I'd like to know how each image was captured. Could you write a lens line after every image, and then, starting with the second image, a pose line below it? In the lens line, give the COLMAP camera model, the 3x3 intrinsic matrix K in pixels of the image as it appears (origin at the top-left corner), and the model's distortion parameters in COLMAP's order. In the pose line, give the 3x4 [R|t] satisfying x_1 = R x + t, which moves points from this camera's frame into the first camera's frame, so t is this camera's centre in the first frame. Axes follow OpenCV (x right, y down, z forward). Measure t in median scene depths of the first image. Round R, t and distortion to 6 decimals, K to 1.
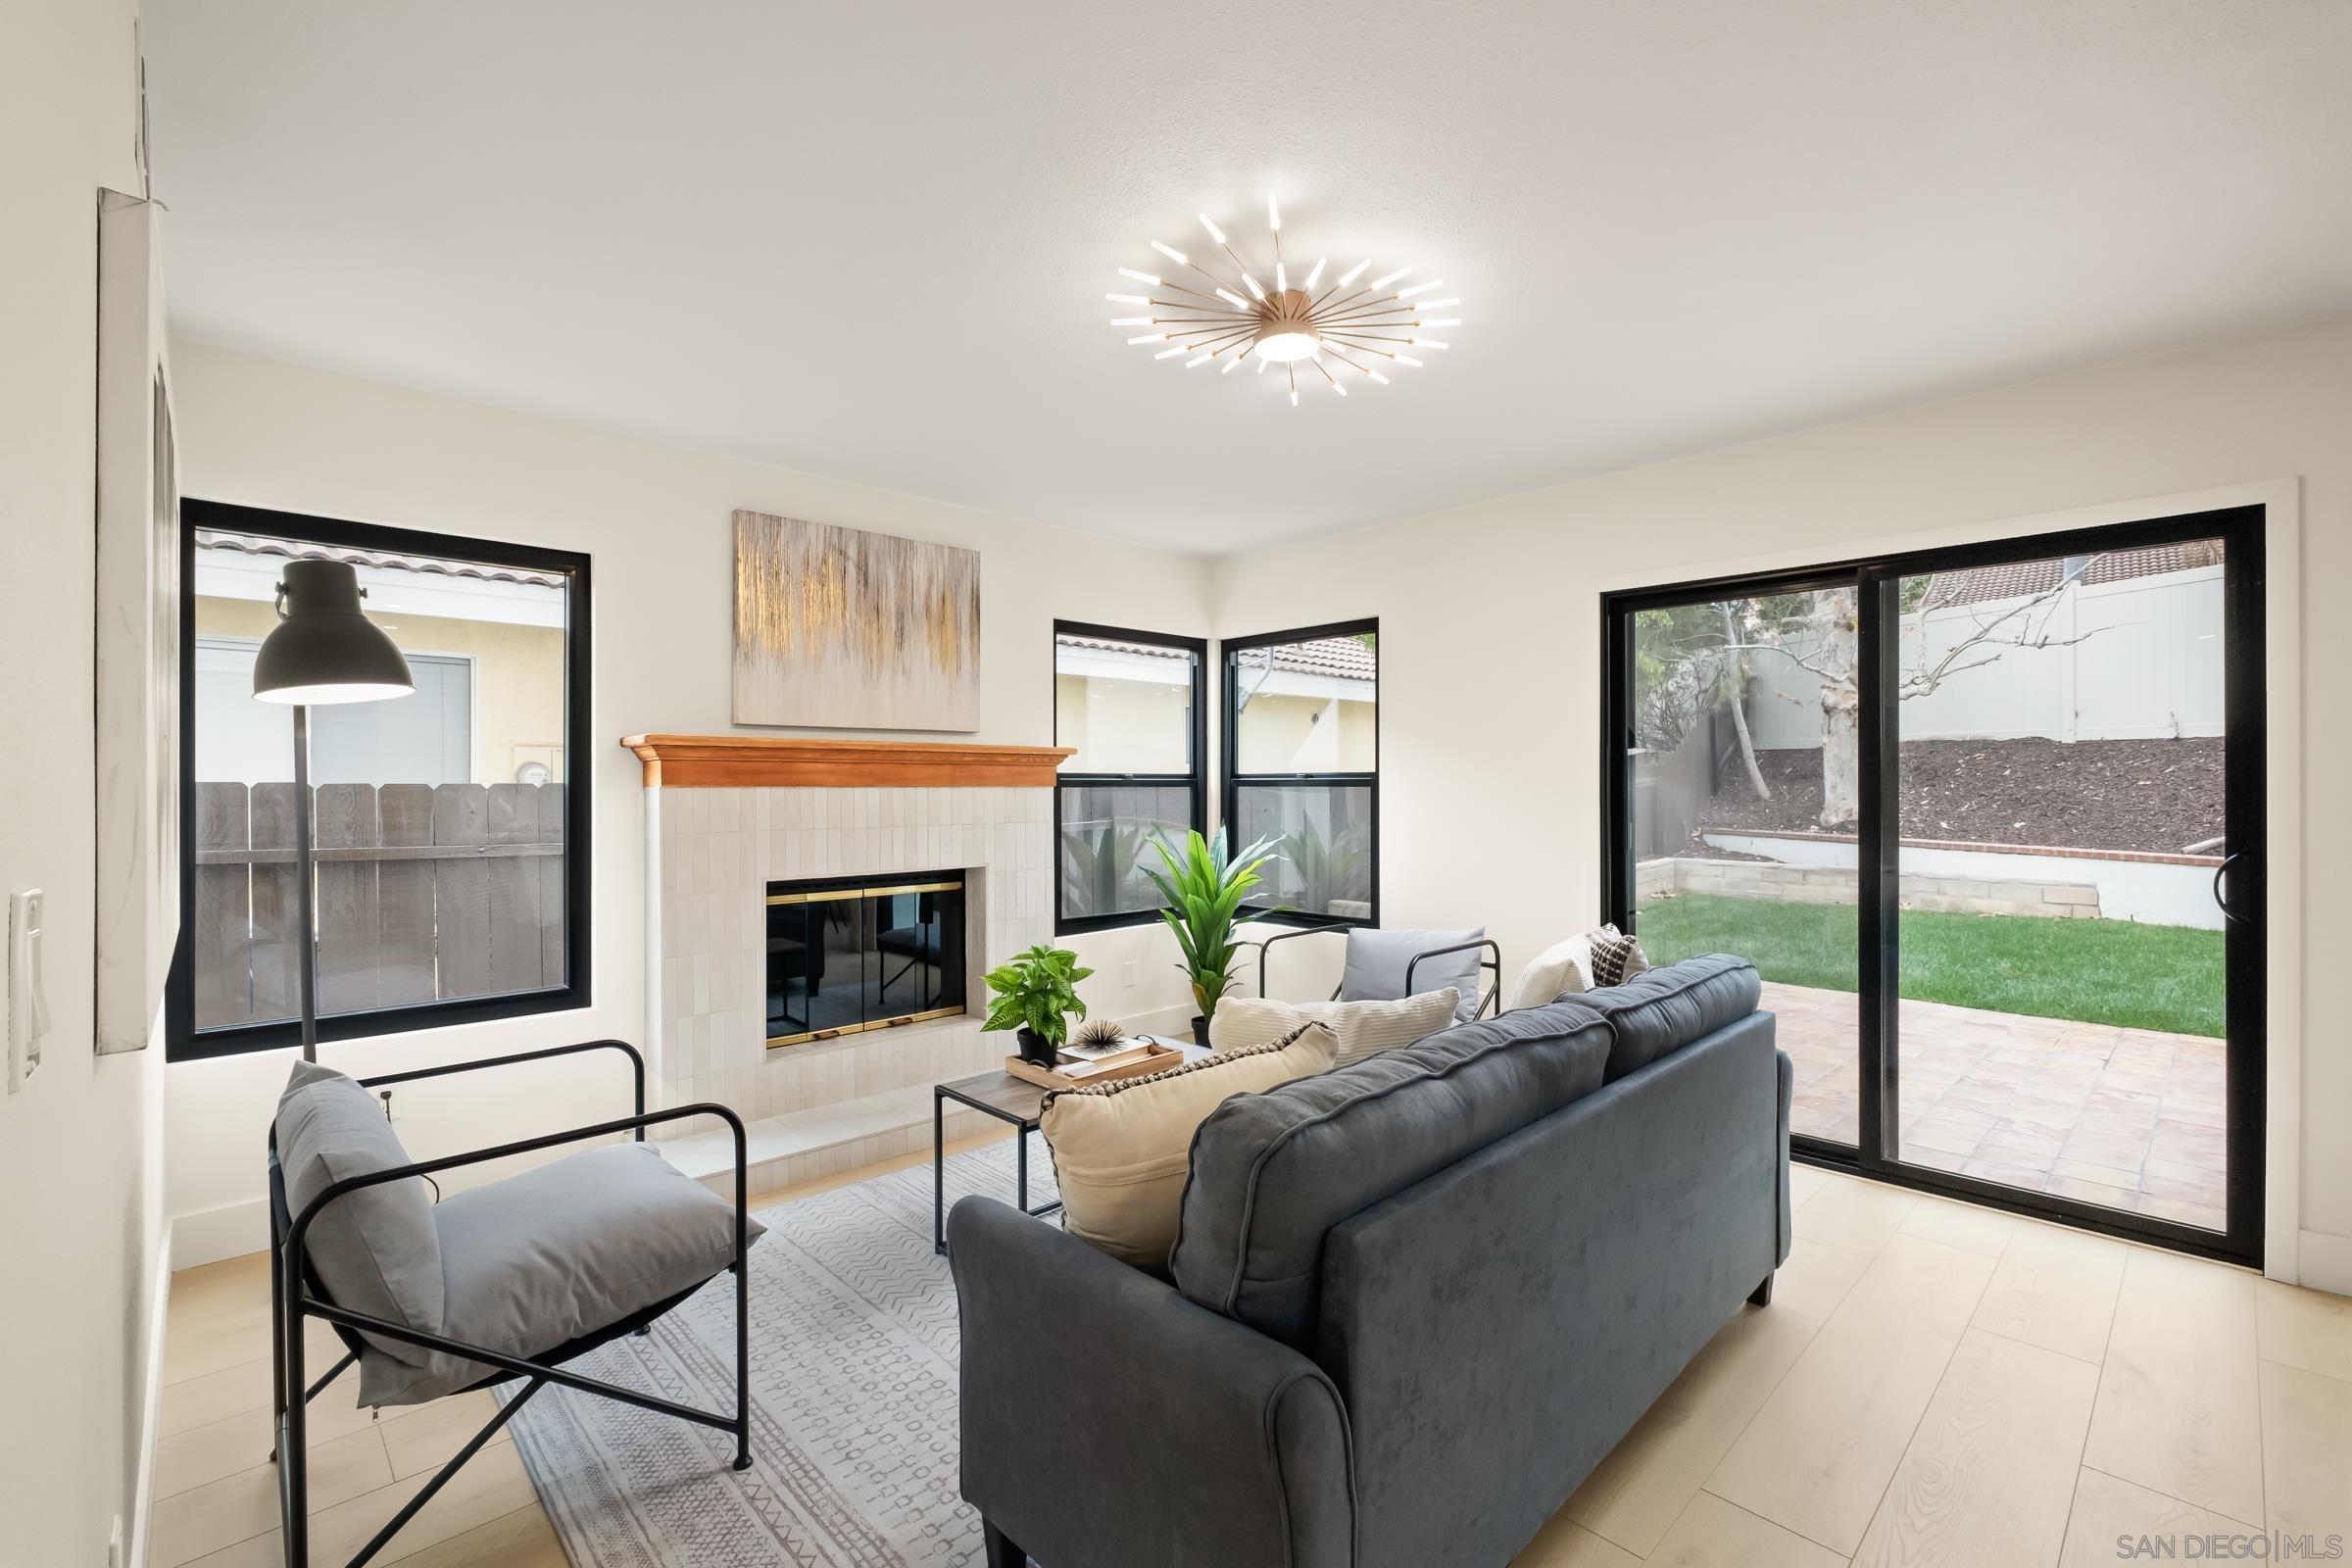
lens RADIAL K [[1050.7, 0, 1176.0], [0, 1050.7, 784.0], [0, 0, 1]] dist [0.034283, -0.000038]
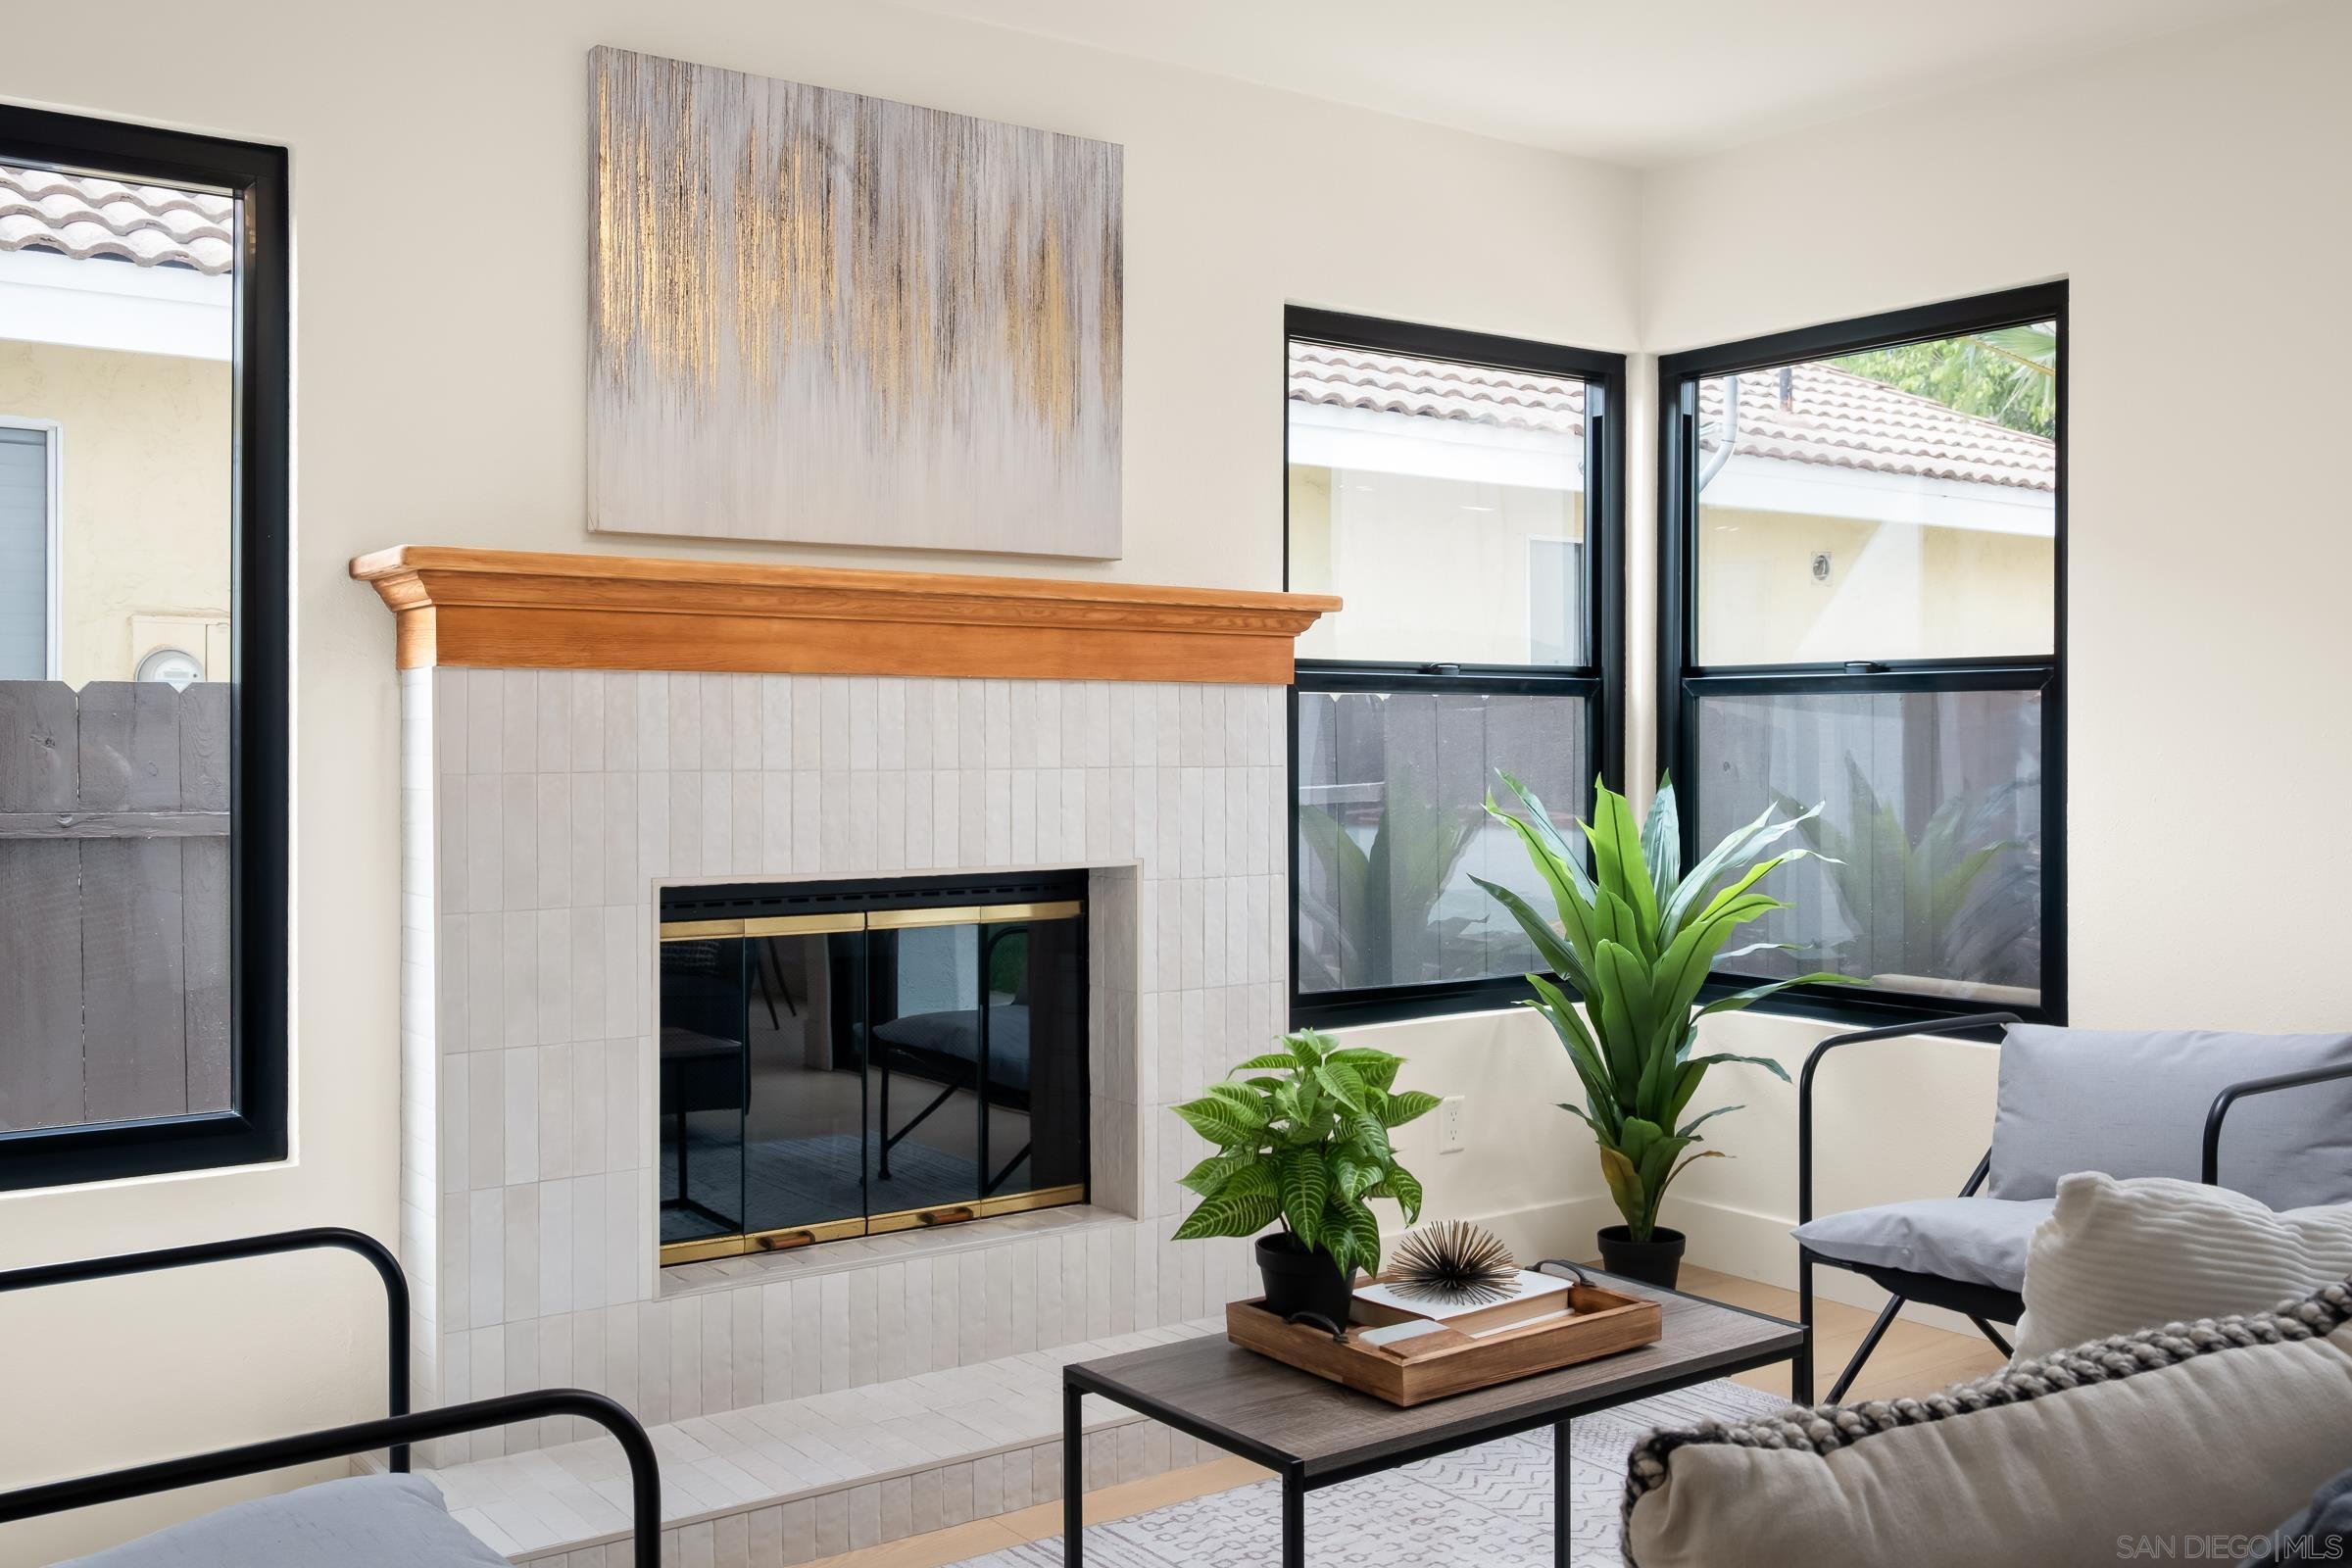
lens RADIAL K [[2201.0, 0, 1174.3], [0, 2201.0, 745.9], [0, 0, 1]] dist [0.039265, -0.002334]
pose [[0.992710, 0.002123, -0.120507, -0.056707], [-0.002073, 0.999998, 0.000537, 0.028733], [0.120508, -0.000283, 0.992712, 0.099420]]
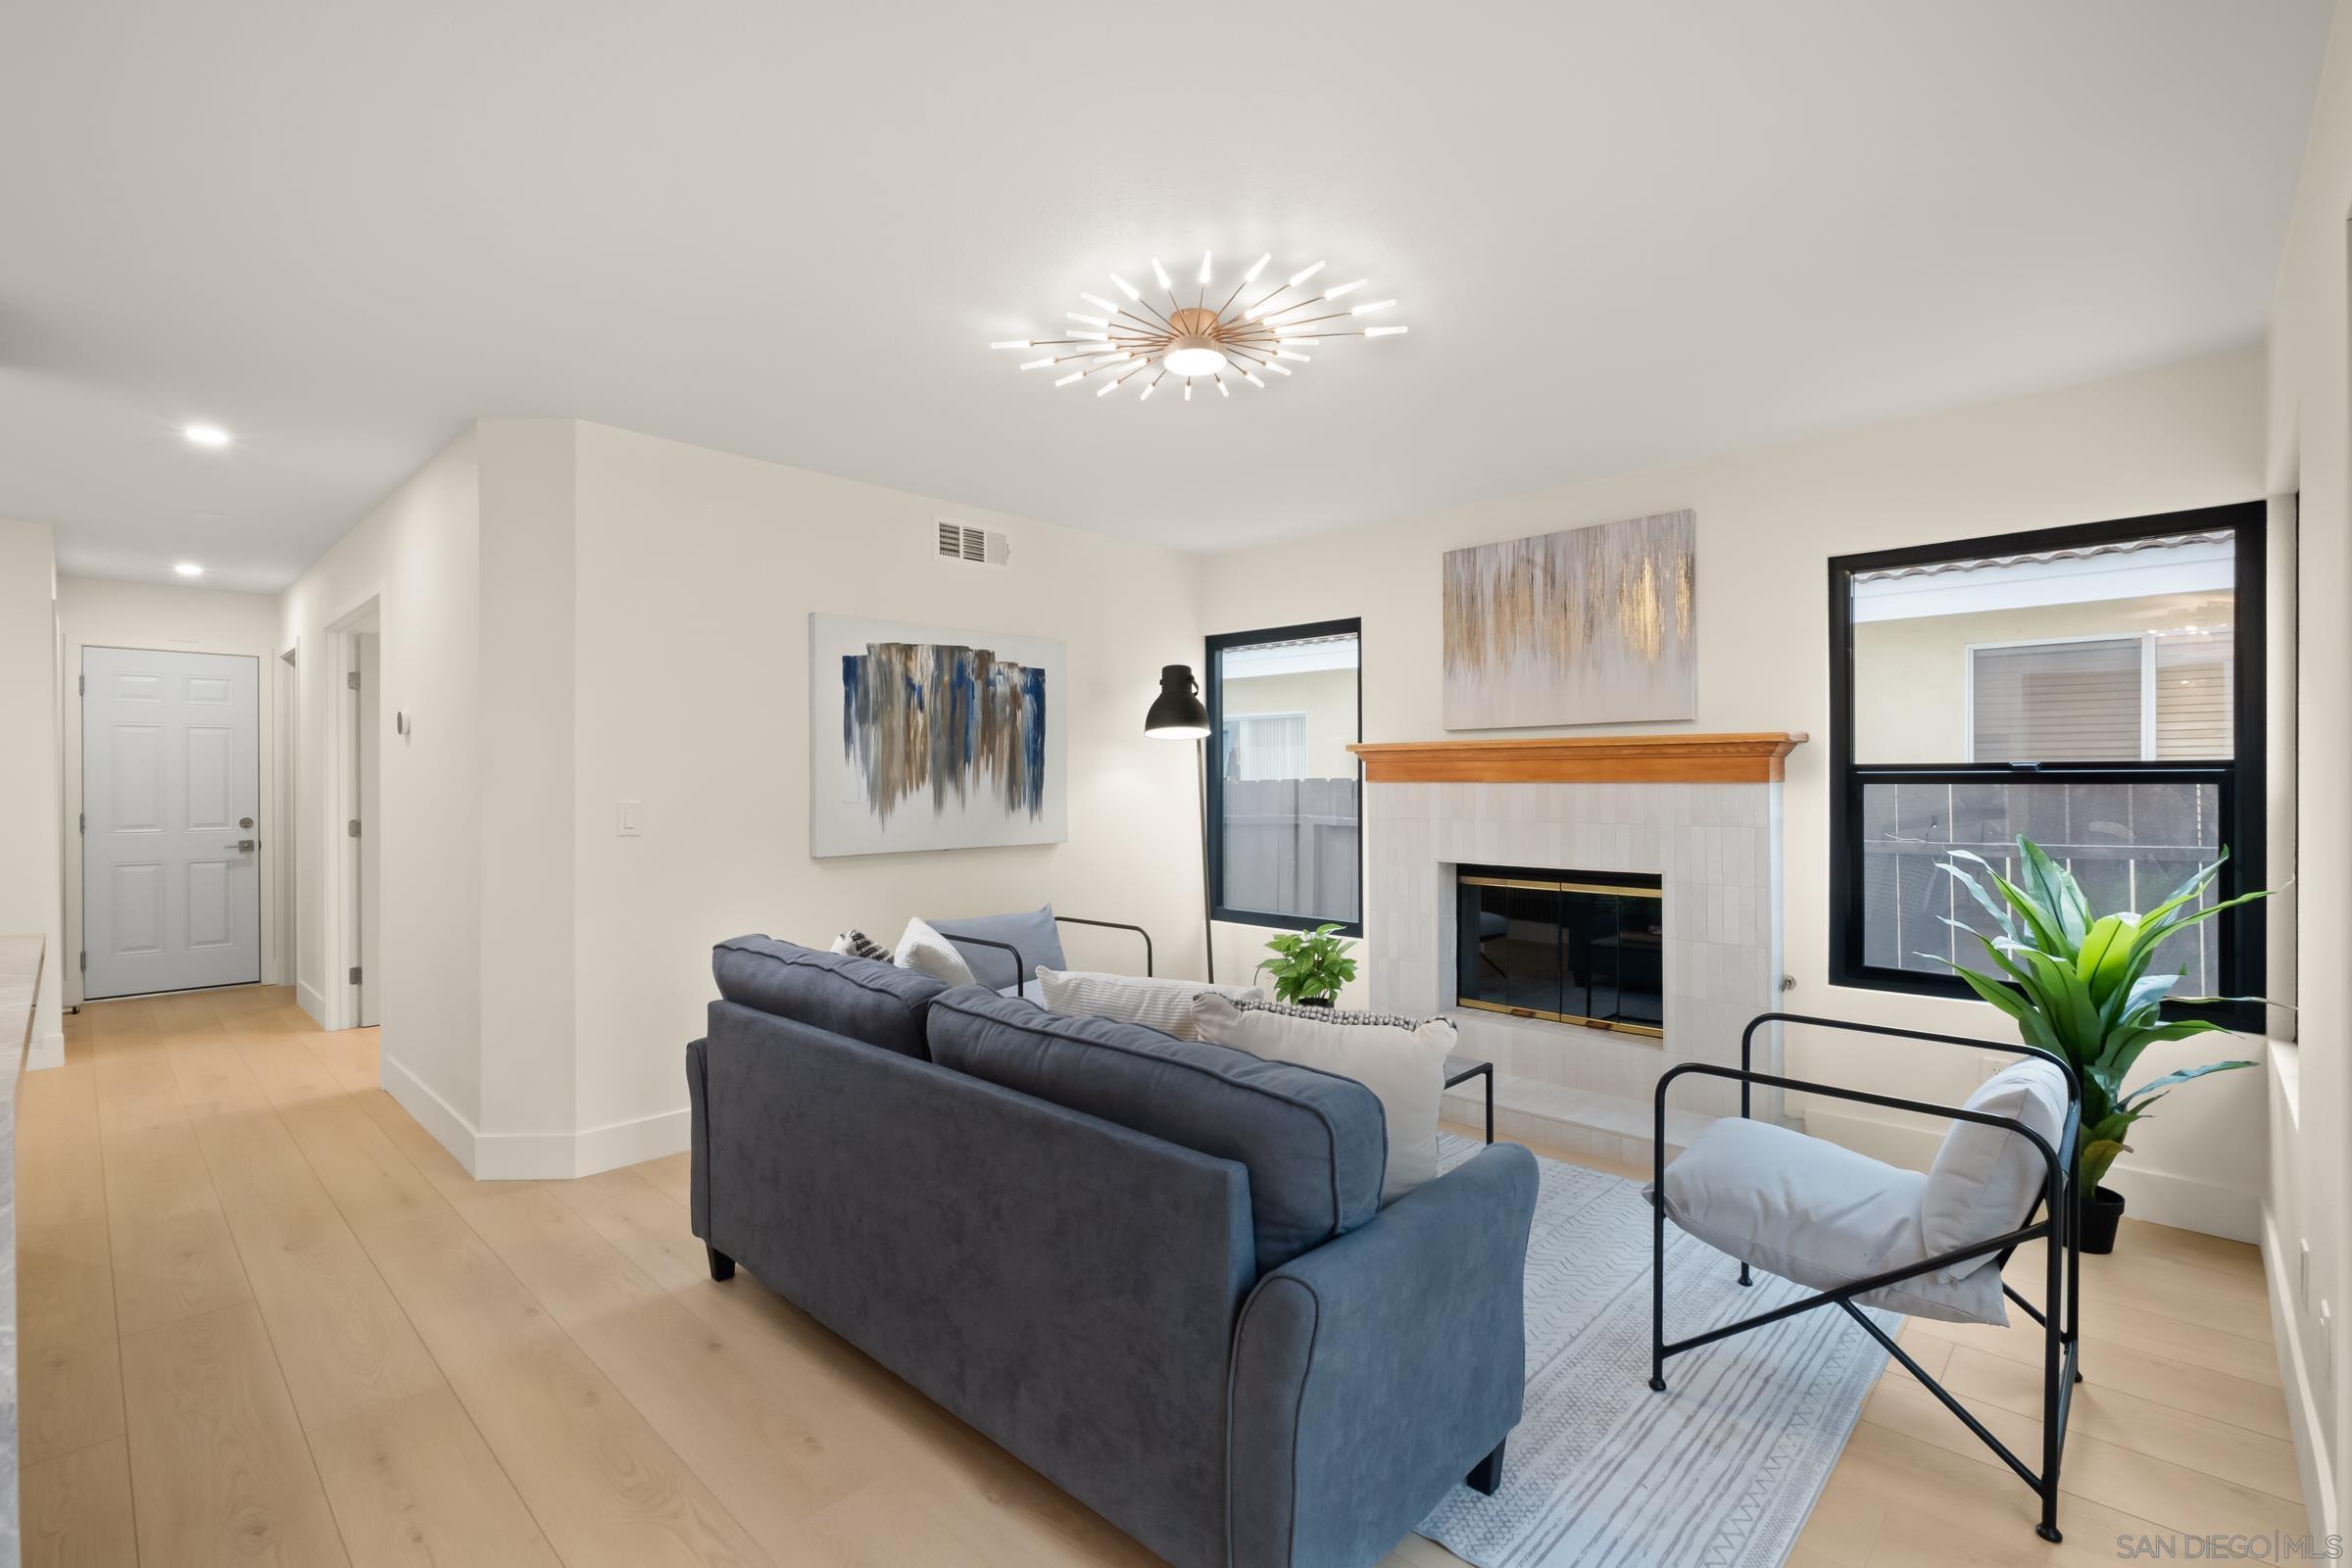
lens RADIAL K [[1001.8, 0, 1176.0], [0, 1001.8, 784.0], [0, 0, 1]] dist [-0.003884, -0.000240]
pose [[0.084410, 0.001768, -0.996430, 0.623931], [0.001270, 0.999997, 0.001882, 0.001646], [0.996430, -0.001424, 0.084408, 0.535265]]
